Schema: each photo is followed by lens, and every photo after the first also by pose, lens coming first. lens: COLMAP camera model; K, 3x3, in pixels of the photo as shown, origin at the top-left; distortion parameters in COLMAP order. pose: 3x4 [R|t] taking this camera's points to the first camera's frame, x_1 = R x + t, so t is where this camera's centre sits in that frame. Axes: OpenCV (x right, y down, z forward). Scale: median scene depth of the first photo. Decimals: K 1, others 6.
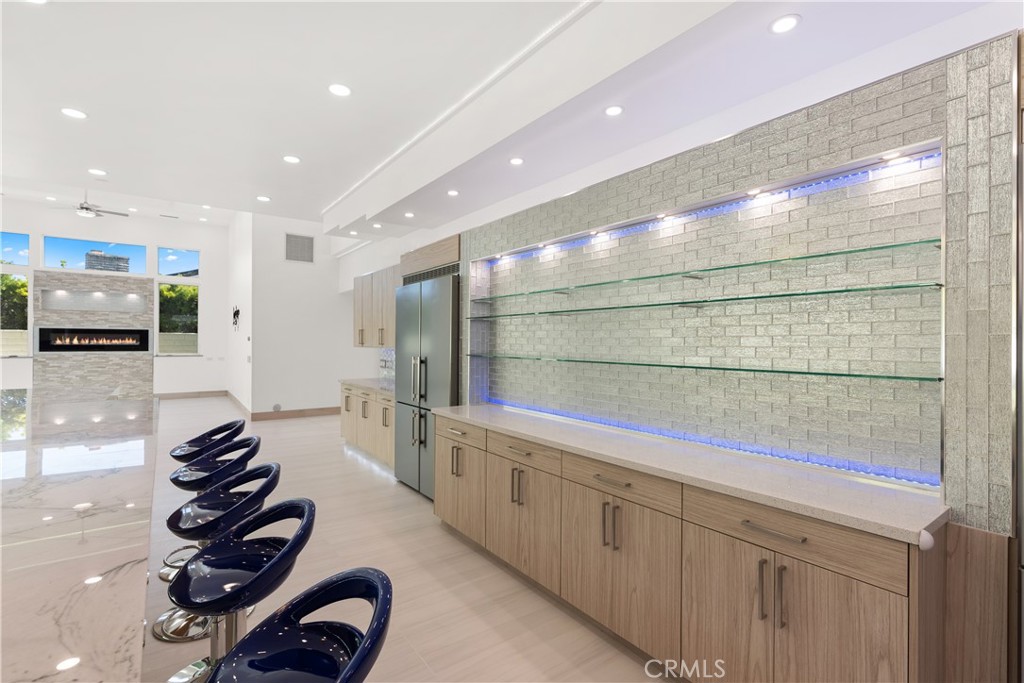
lens RADIAL K [[466.7, 0, 514.7], [0, 466.7, 337.7], [0, 0, 1]] dist [-0.000338, 0.000261]
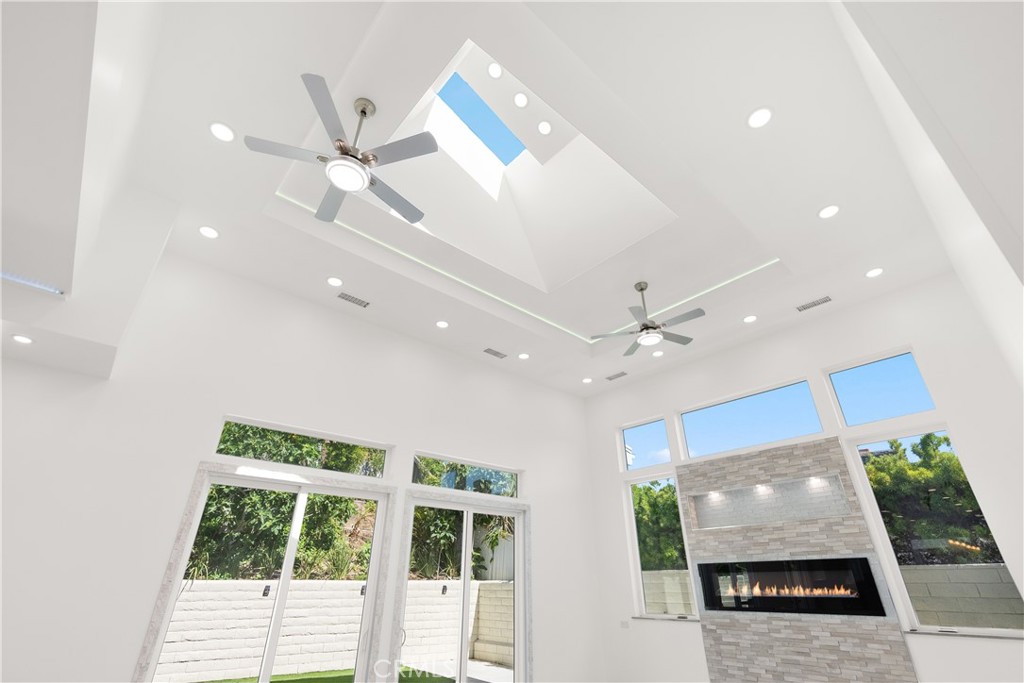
lens RADIAL K [[466.7, 0, 514.7], [0, 466.7, 337.7], [0, 0, 1]] dist [-0.000338, 0.000261]
pose [[0.077705, -0.475070, -0.876510, -0.359230], [0.007972, 0.879436, -0.475950, 0.006418], [0.996945, 0.029996, 0.072123, 0.673583]]
